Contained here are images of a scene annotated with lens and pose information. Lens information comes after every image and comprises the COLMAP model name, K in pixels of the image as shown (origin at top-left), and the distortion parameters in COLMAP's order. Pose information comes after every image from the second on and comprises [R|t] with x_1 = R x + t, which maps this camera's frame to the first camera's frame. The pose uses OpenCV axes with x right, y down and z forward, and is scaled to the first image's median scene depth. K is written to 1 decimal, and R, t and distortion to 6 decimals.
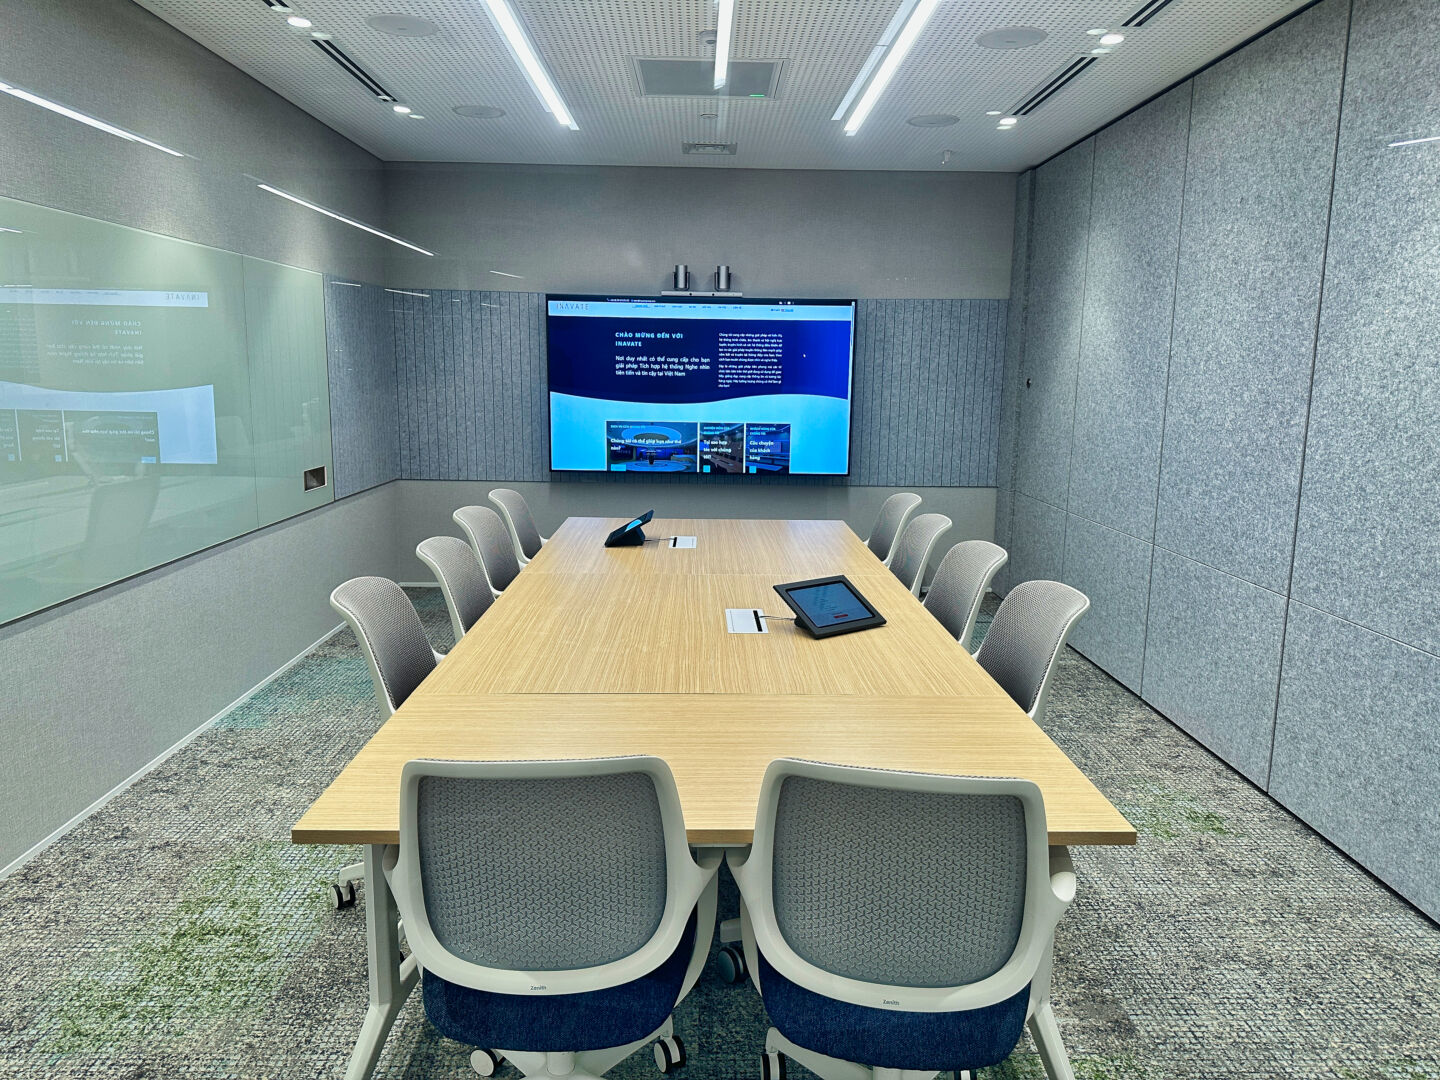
lens RADIAL K [[1027.0, 0, 718.7], [0, 1027.0, 577.4], [0, 0, 1]] dist [0.036741, -0.043568]
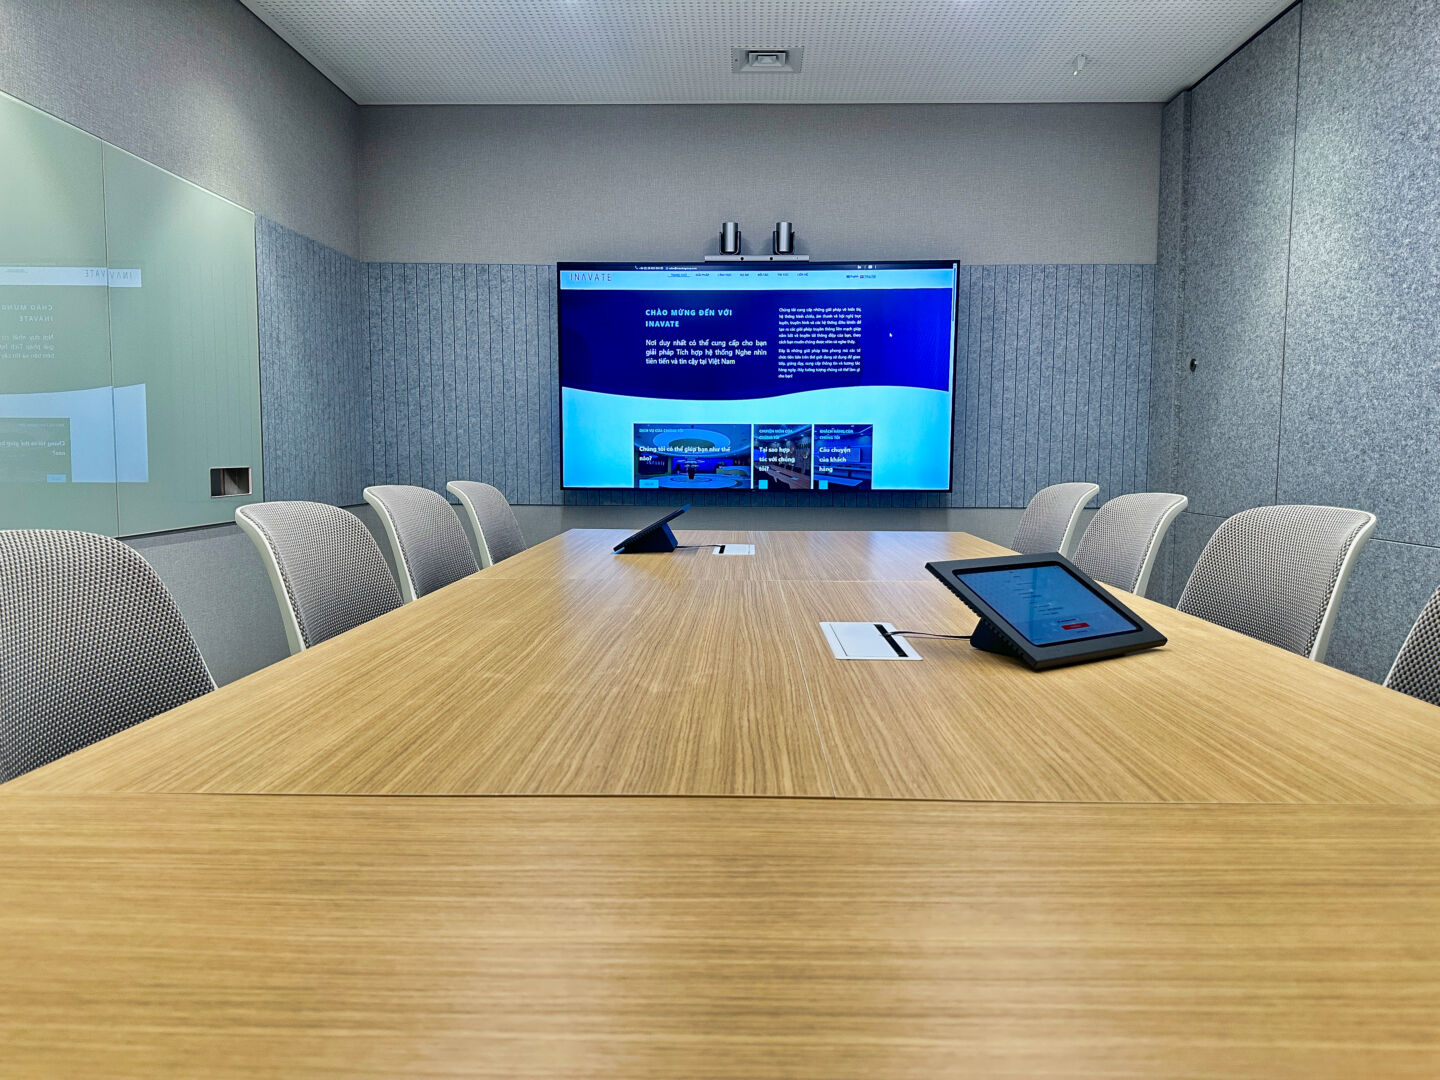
lens RADIAL K [[1027.0, 0, 715.8], [0, 1027.0, 563.4], [0, 0, 1]] dist [0.036741, -0.043568]
pose [[0.998832, -0.005007, -0.048052, -0.010762], [0.000485, 0.995604, -0.093657, 0.025448], [0.048310, 0.093525, 0.994444, 0.245627]]
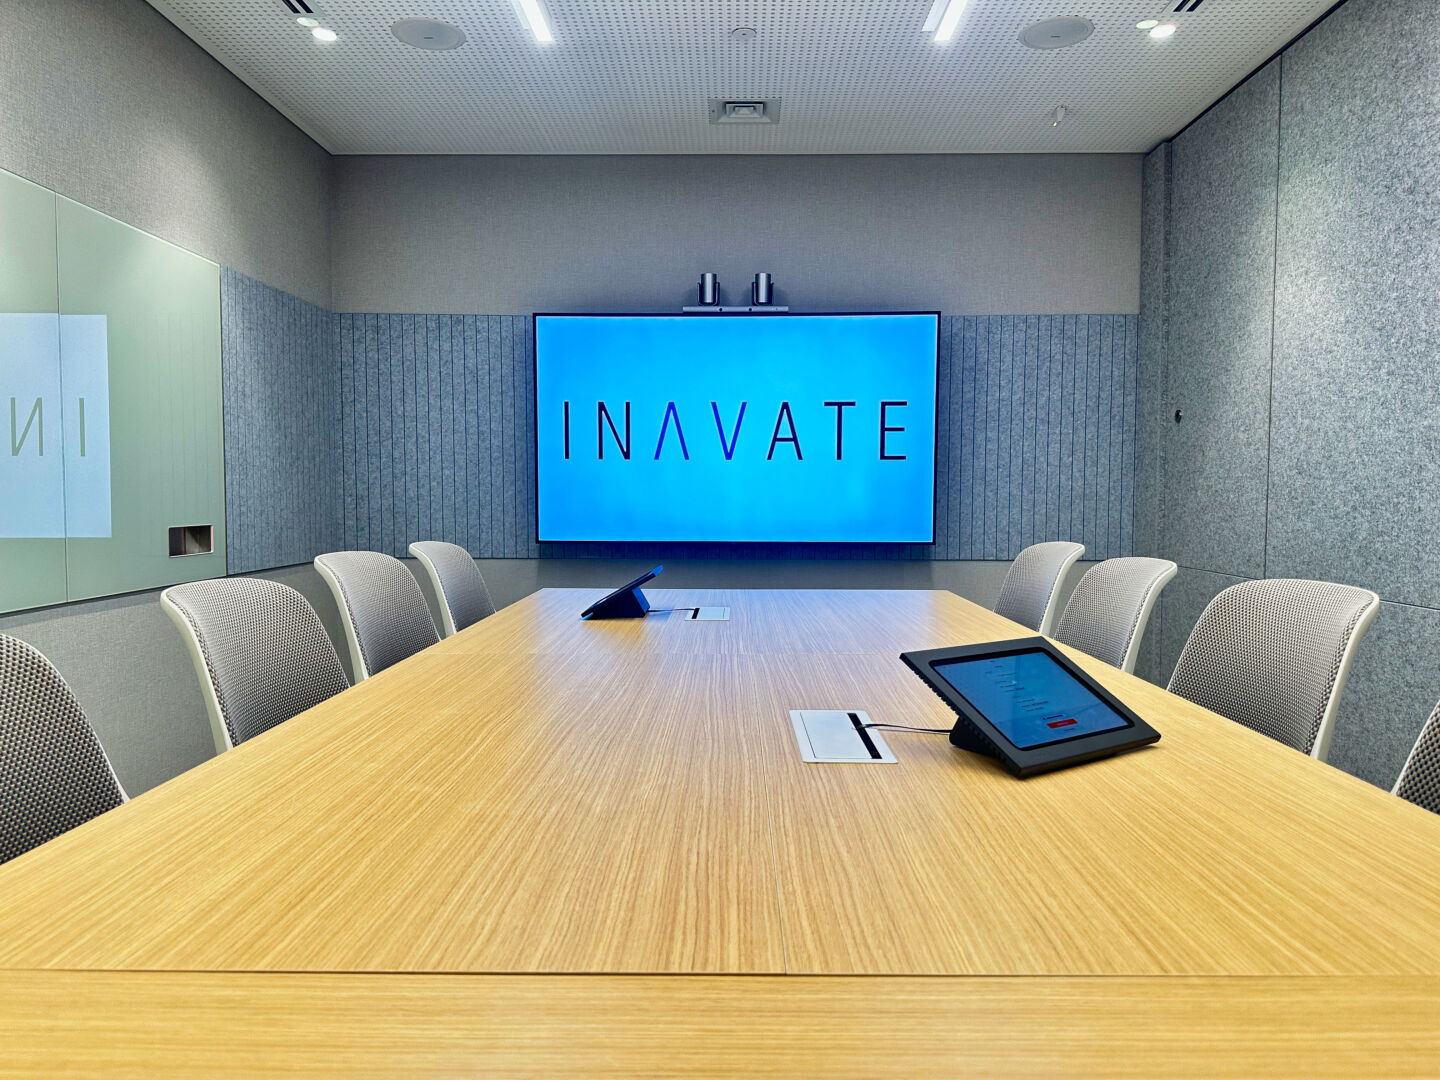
lens RADIAL K [[1027.0, 0, 713.8], [0, 1027.0, 573.2], [0, 0, 1]] dist [0.036741, -0.043568]
pose [[0.999234, -0.009532, -0.037948, -0.005203], [0.004785, 0.992360, -0.123280, 0.013296], [0.038833, 0.123004, 0.991646, 0.261927]]
